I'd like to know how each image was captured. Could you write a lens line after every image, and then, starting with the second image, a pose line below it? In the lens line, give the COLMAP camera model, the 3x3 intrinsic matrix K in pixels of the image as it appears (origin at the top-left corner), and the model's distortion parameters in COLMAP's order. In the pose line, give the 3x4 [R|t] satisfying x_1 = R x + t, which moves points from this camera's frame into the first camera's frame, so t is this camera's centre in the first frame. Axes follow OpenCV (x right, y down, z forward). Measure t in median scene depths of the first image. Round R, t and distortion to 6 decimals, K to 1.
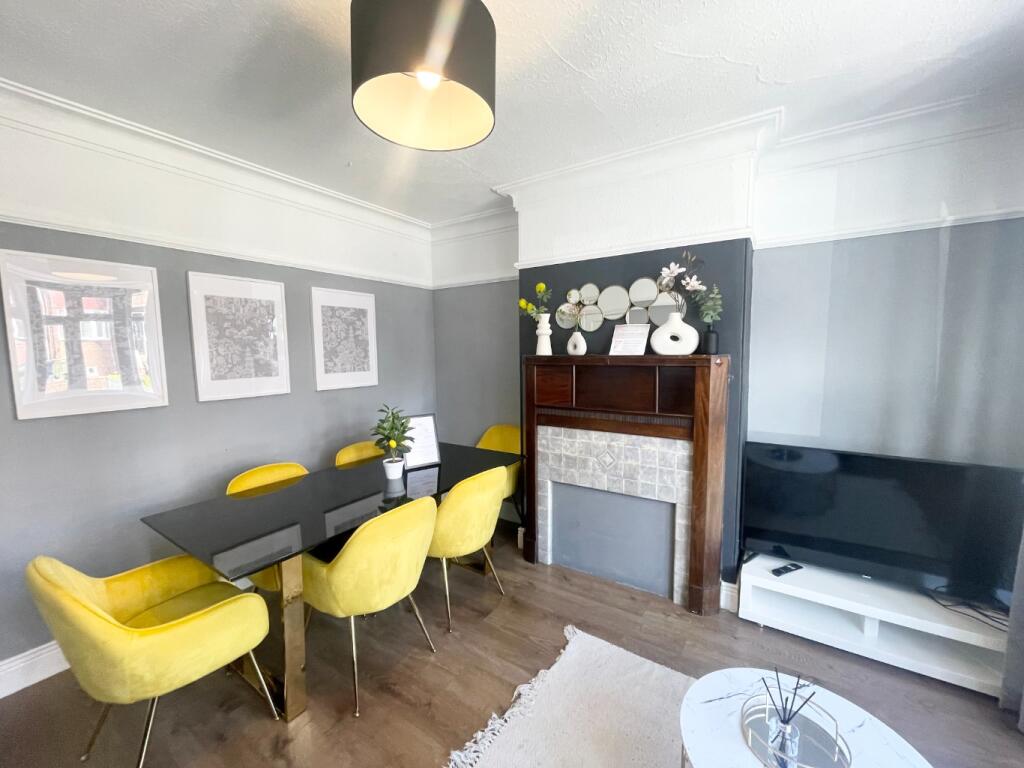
lens RADIAL K [[415.7, 0, 513.2], [0, 415.7, 384.7], [0, 0, 1]] dist [-0.002187, 0.001826]
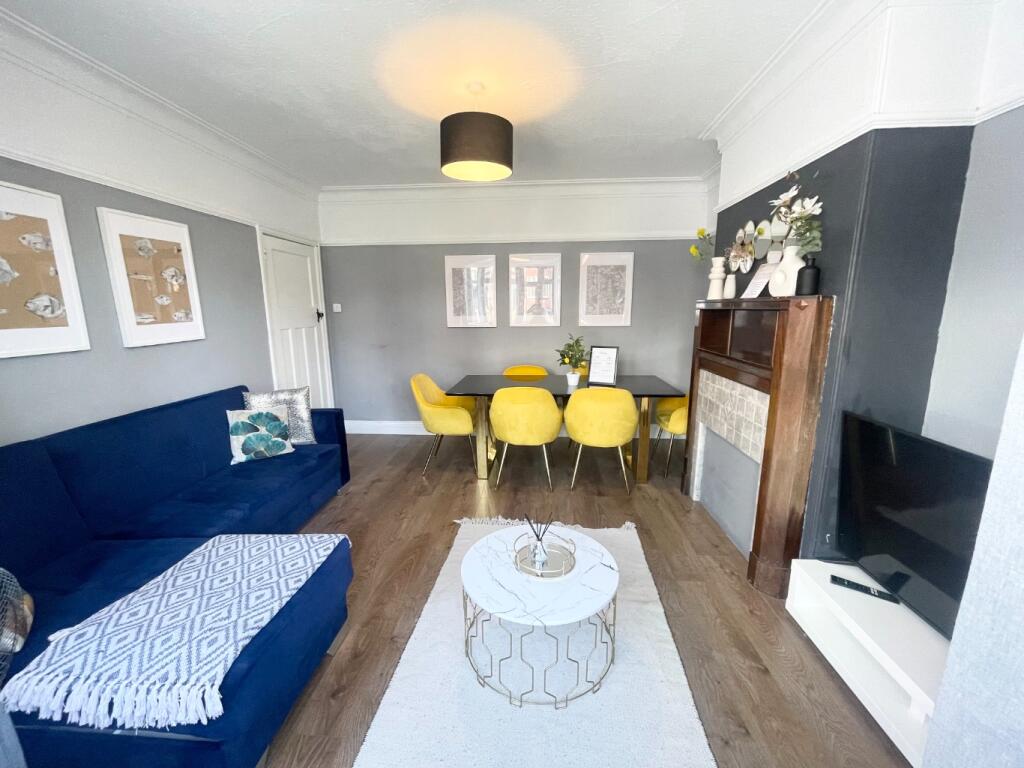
lens RADIAL K [[415.7, 0, 514.5], [0, 415.7, 385.8], [0, 0, 1]] dist [-0.002187, 0.001826]
pose [[0.493456, 0.169440, -0.853107, 0.816685], [-0.073520, 0.985456, 0.153201, 0.016523], [0.866658, -0.012878, 0.498736, 0.083829]]
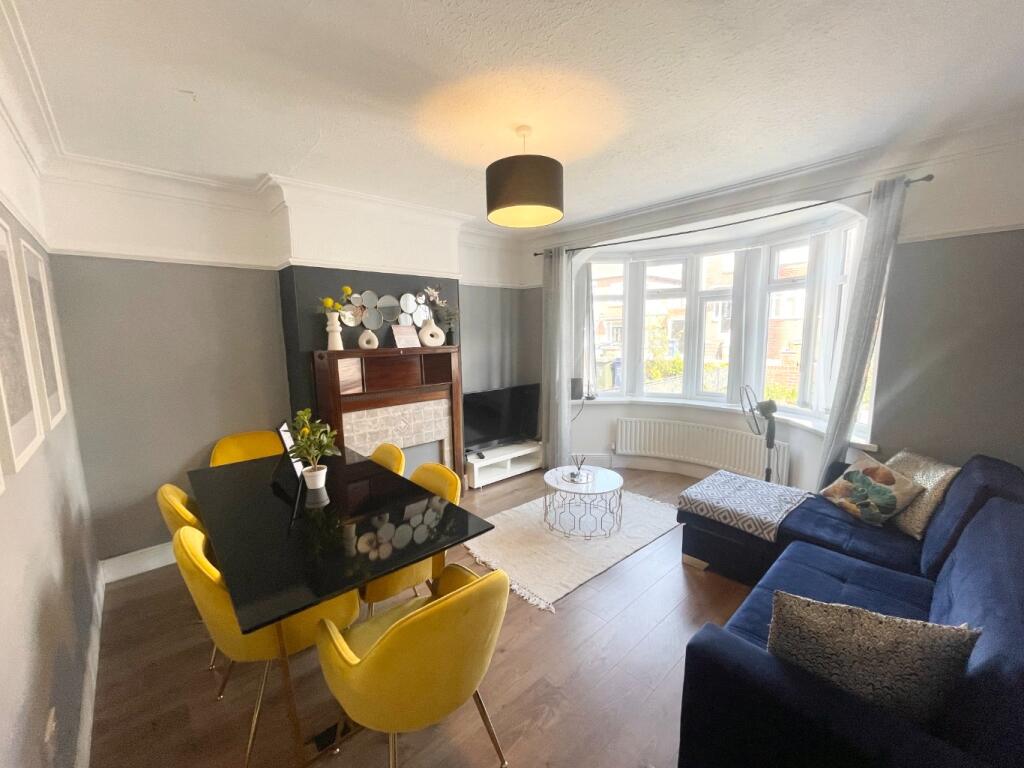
lens RADIAL K [[415.7, 0, 516.1], [0, 415.7, 389.2], [0, 0, 1]] dist [-0.002187, 0.001826]
pose [[0.225879, -0.124710, 0.966140, -1.005180], [0.096392, 0.989766, 0.105224, -0.043145], [-0.969375, 0.069360, 0.235588, 0.317857]]
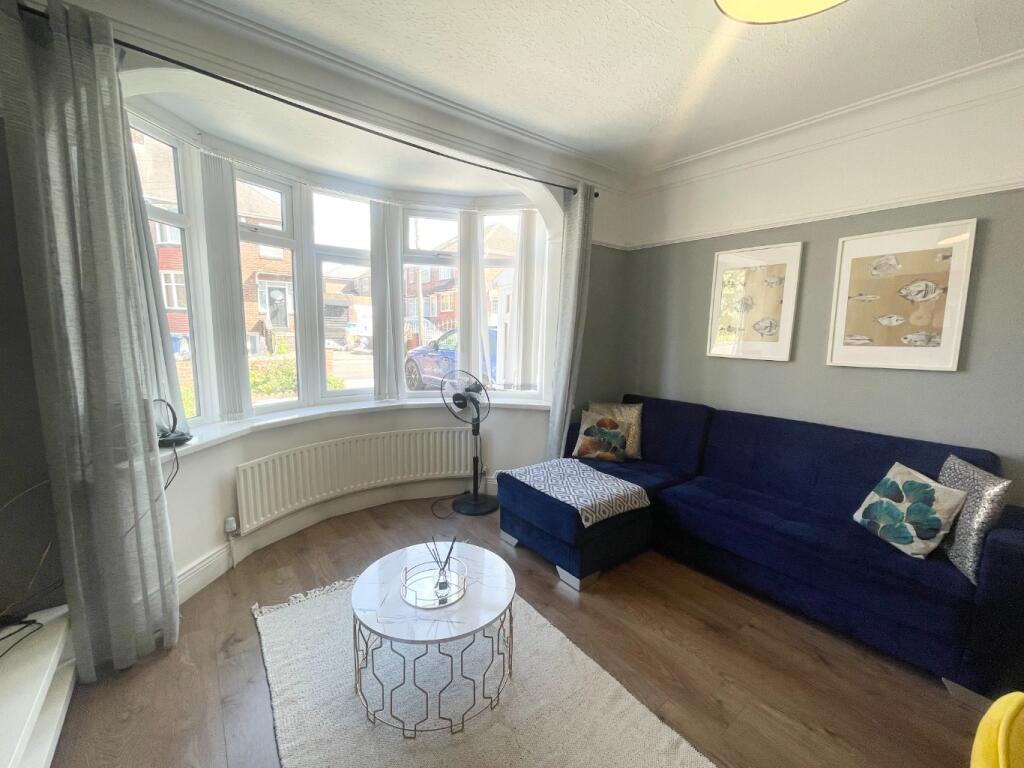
lens RADIAL K [[415.7, 0, 511.8], [0, 415.7, 389.1], [0, 0, 1]] dist [-0.002187, 0.001826]
pose [[-0.949828, -0.049771, 0.308788, 0.006603], [0.020654, 0.975122, 0.220704, -0.041028], [-0.312090, 0.216008, -0.925170, 0.957423]]
